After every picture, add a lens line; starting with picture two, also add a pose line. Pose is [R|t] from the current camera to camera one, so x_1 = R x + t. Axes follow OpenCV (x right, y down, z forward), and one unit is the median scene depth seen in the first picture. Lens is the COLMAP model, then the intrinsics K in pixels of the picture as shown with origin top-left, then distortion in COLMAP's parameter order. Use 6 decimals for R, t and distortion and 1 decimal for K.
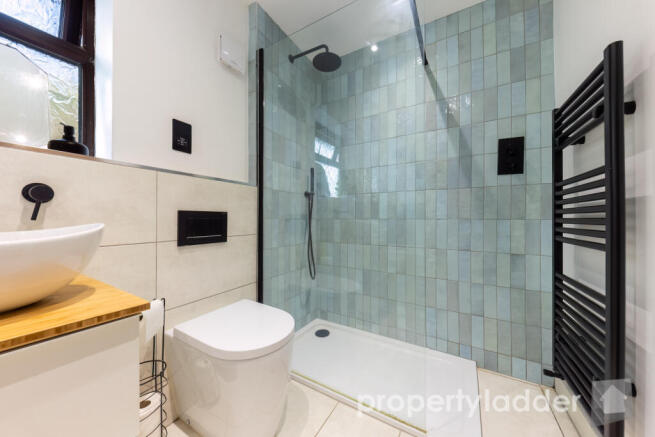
lens RADIAL K [[226.8, 0, 329.4], [0, 226.8, 216.3], [0, 0, 1]] dist [0.006487, -0.002302]
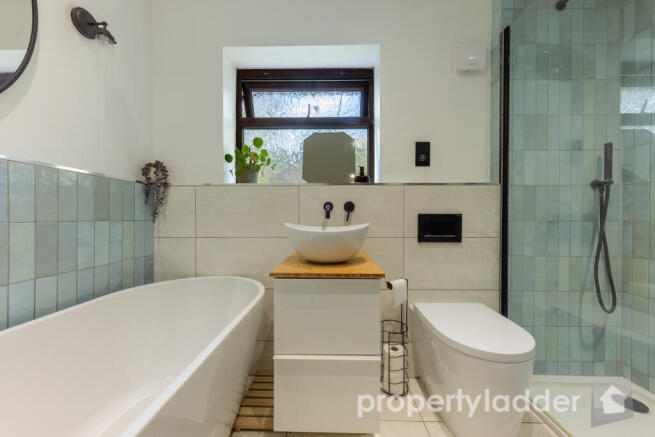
lens RADIAL K [[226.8, 0, 329.9], [0, 226.8, 218.8], [0, 0, 1]] dist [0.006487, -0.002302]
pose [[0.478867, -0.009035, -0.877841, 0.146004], [0.009157, 0.999944, -0.005296, 0.002529], [0.877840, -0.005503, 0.478923, -0.025502]]
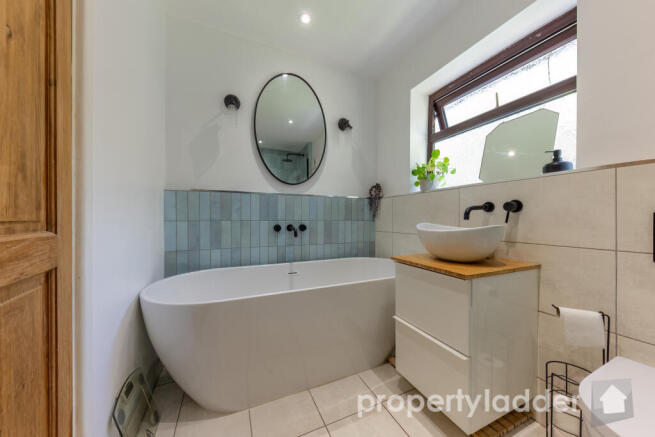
lens RADIAL K [[226.8, 0, 331.7], [0, 226.8, 219.3], [0, 0, 1]] dist [0.006487, -0.002302]
pose [[-0.589892, -0.002747, -0.807477, 0.370826], [0.000588, 0.999992, -0.003831, -0.002220], [0.807482, -0.002735, -0.589886, 0.423079]]
